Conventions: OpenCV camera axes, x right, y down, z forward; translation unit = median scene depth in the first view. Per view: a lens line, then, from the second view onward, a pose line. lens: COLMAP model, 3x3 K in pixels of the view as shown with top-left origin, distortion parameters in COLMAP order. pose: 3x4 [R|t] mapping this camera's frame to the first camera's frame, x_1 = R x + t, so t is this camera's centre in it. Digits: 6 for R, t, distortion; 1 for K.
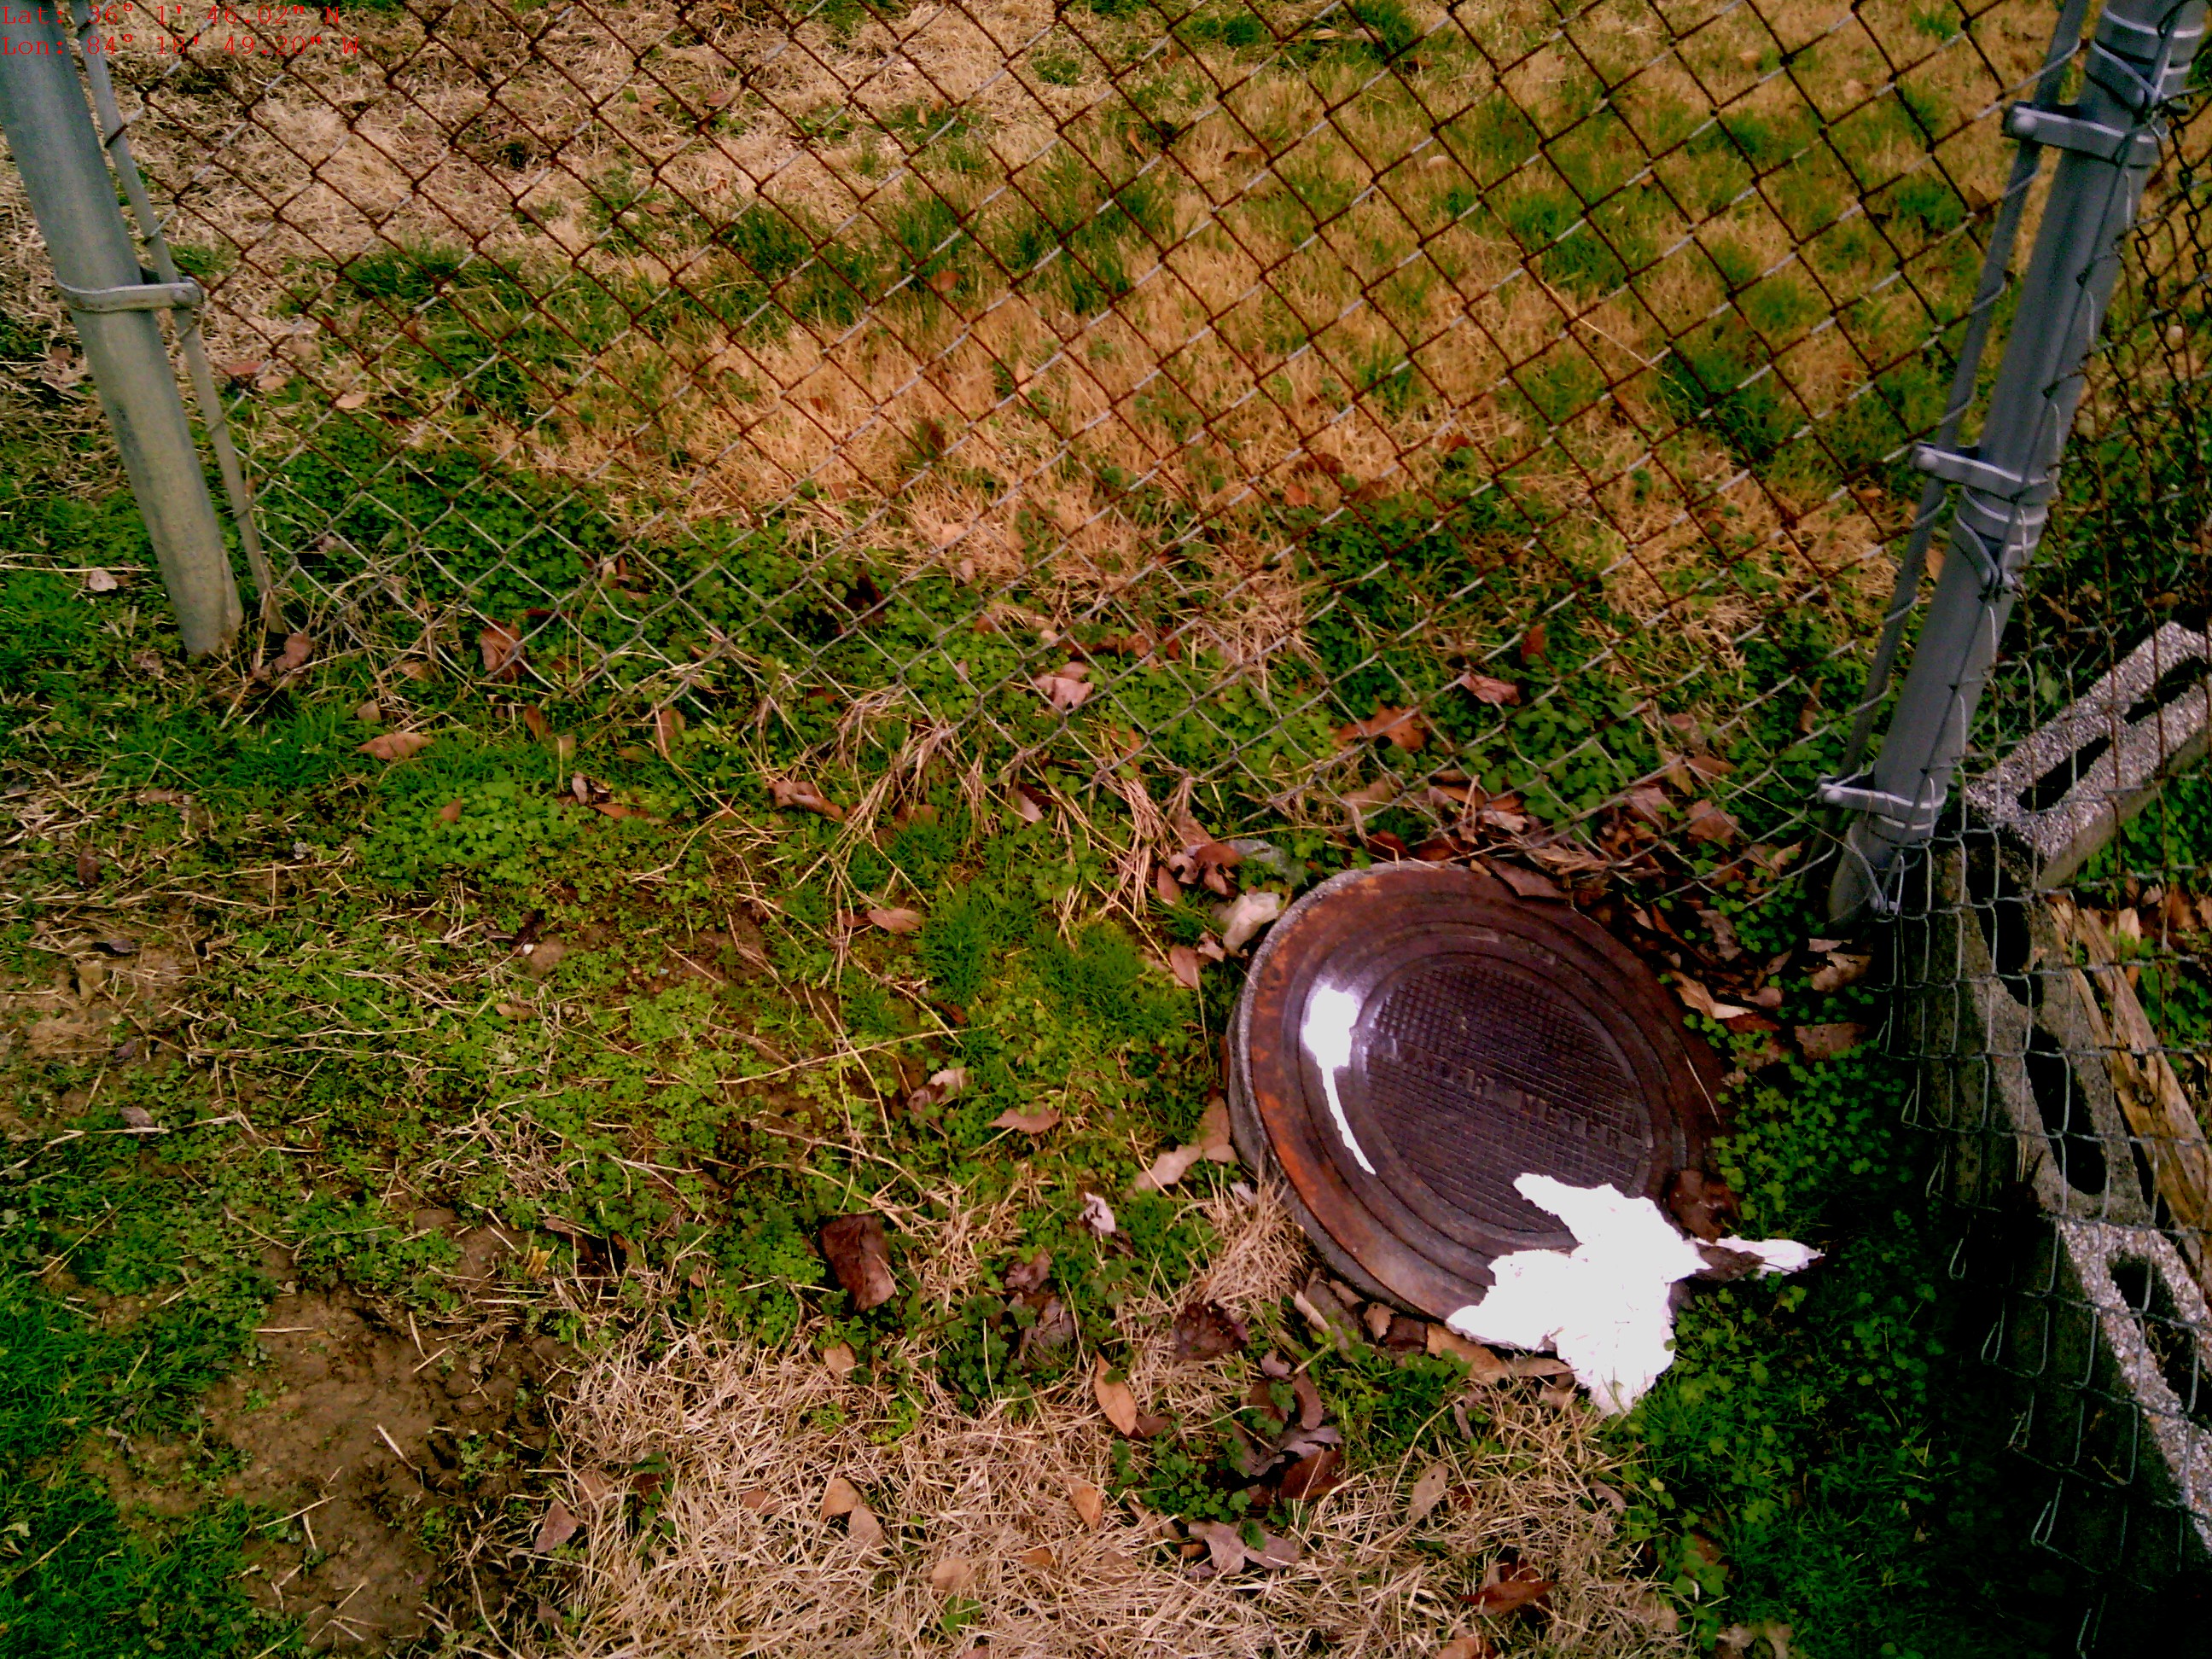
lens RADIAL K [[2095.9, 0, 1093.3], [0, 2095.9, 817.0], [0, 0, 1]] dist [0.078218, -0.307728]
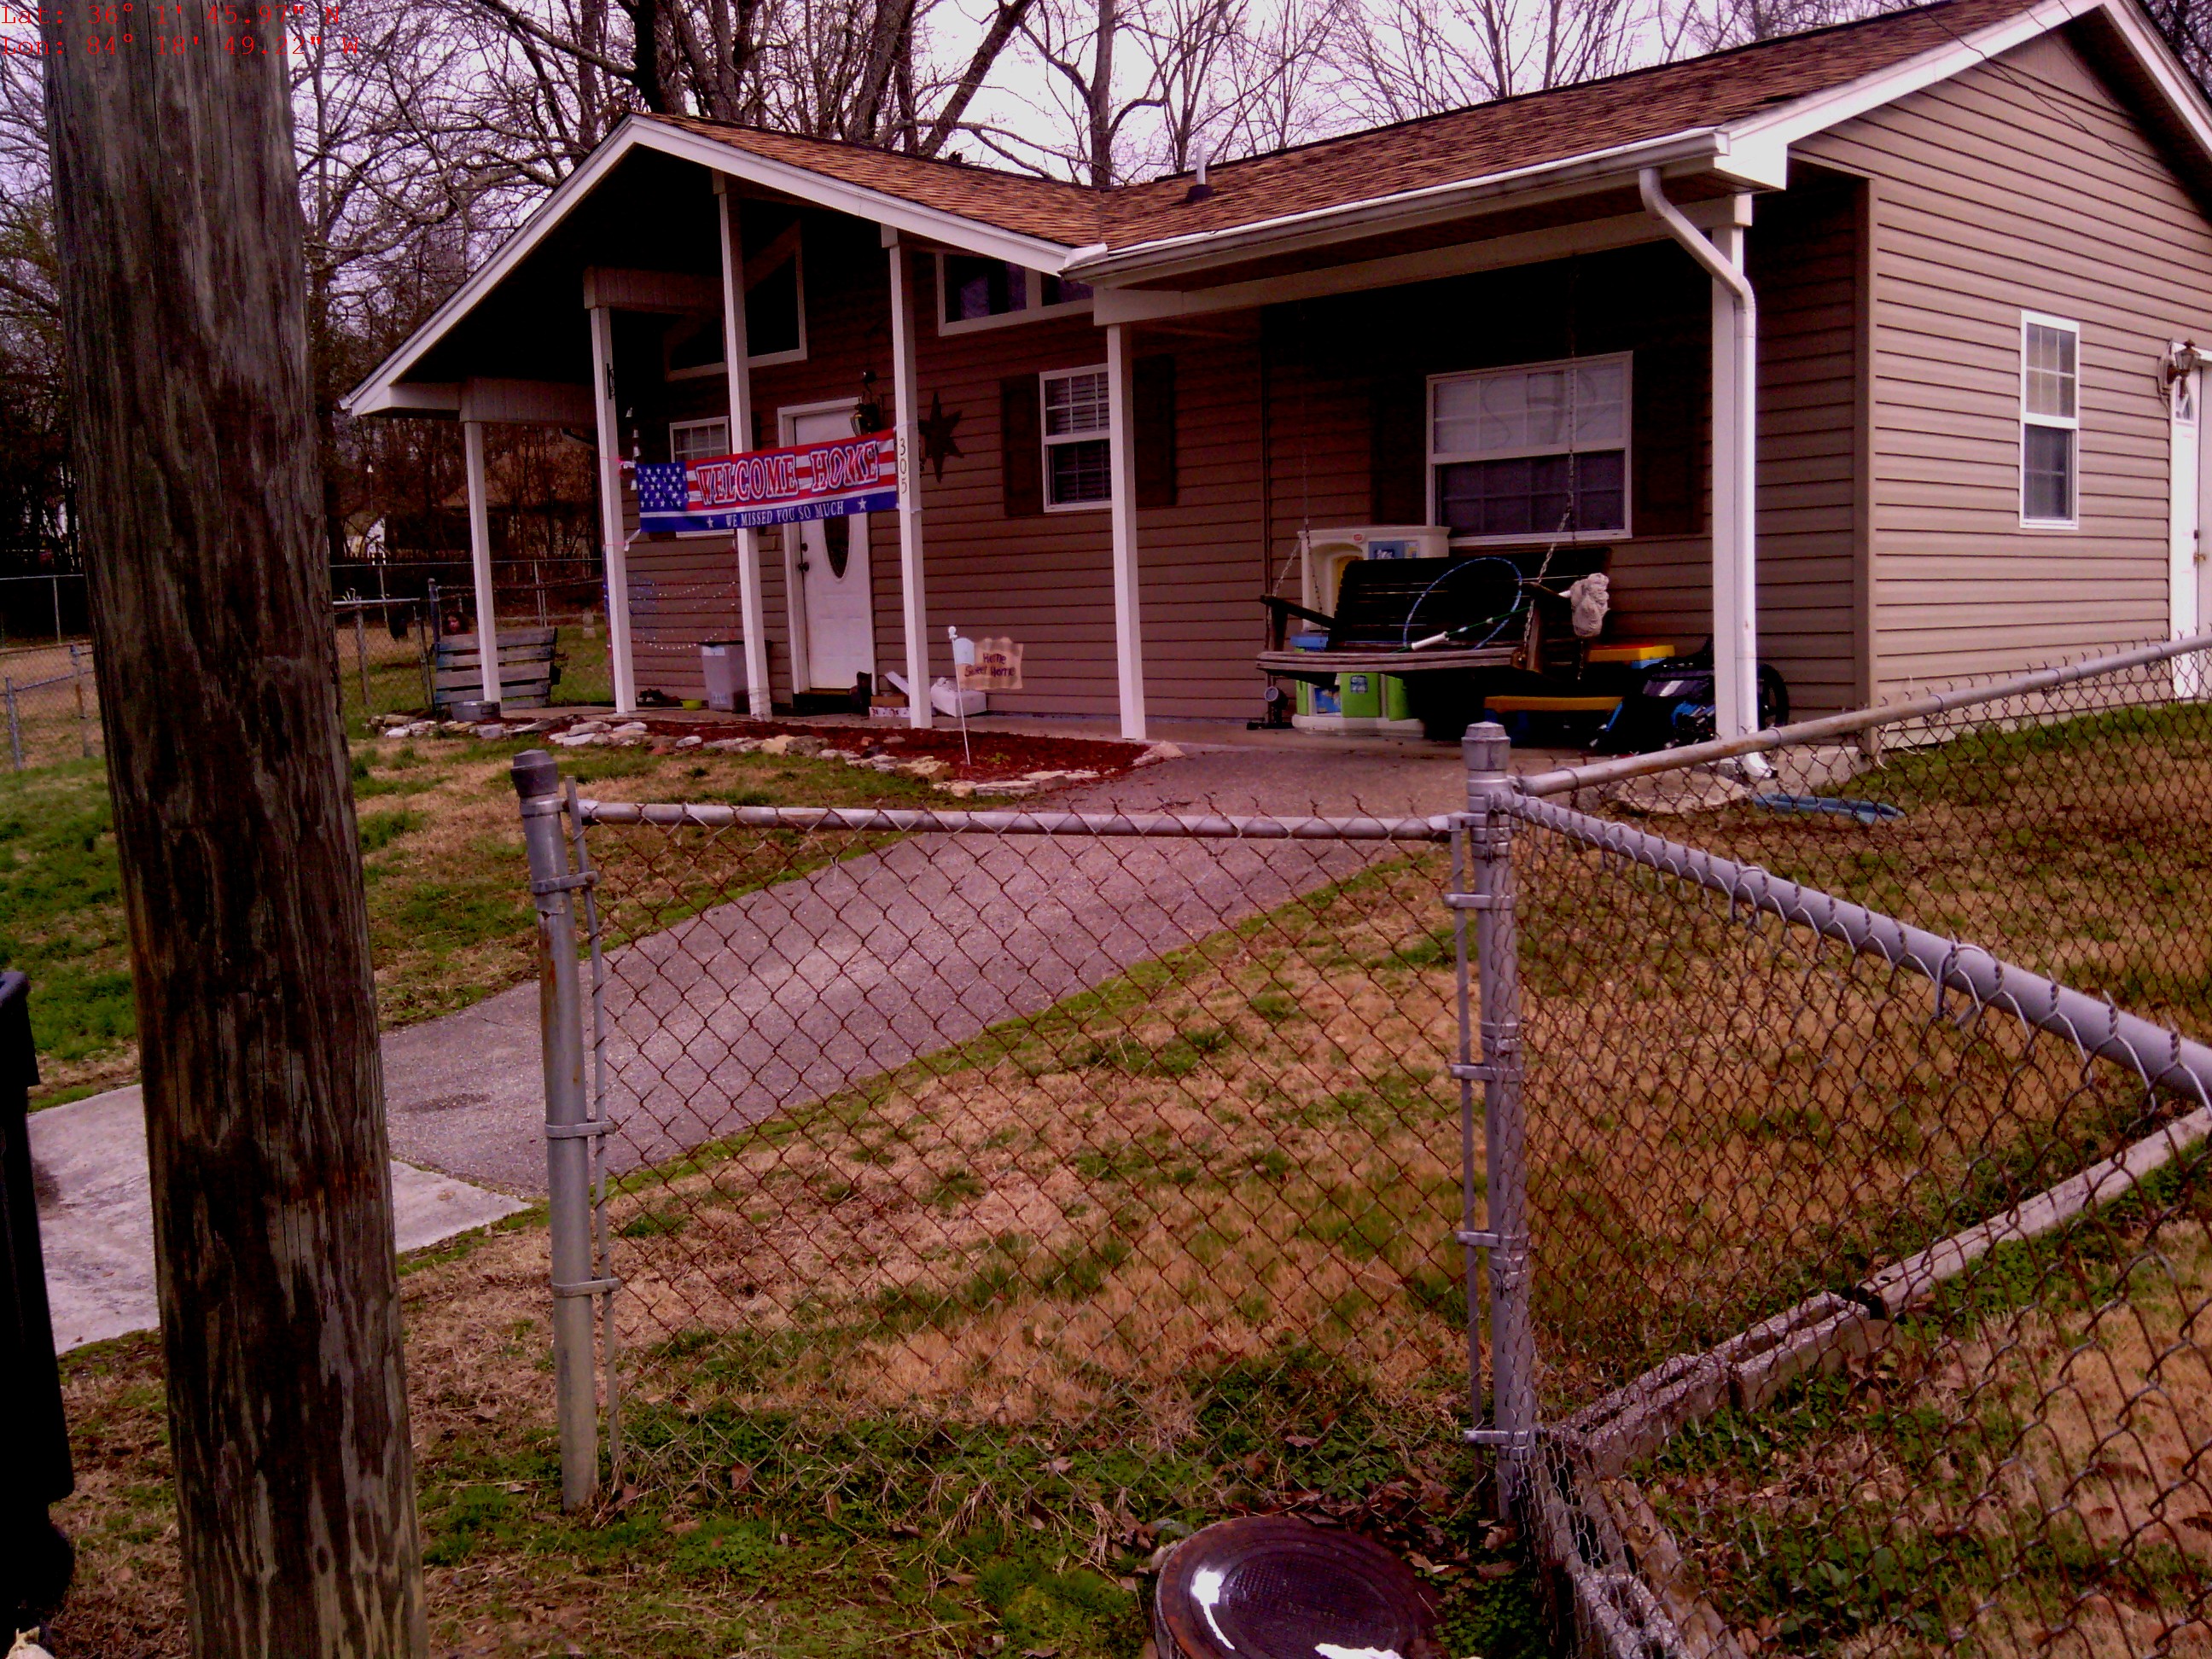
lens RADIAL K [[2095.9, 0, 1093.3], [0, 2095.9, 817.0], [0, 0, 1]] dist [0.078218, -0.307728]
pose [[0.989418, -0.137809, -0.045402, 0.184240], [0.081633, 0.787402, -0.611011, 0.637393], [0.119953, 0.600838, 0.790319, -0.761889]]
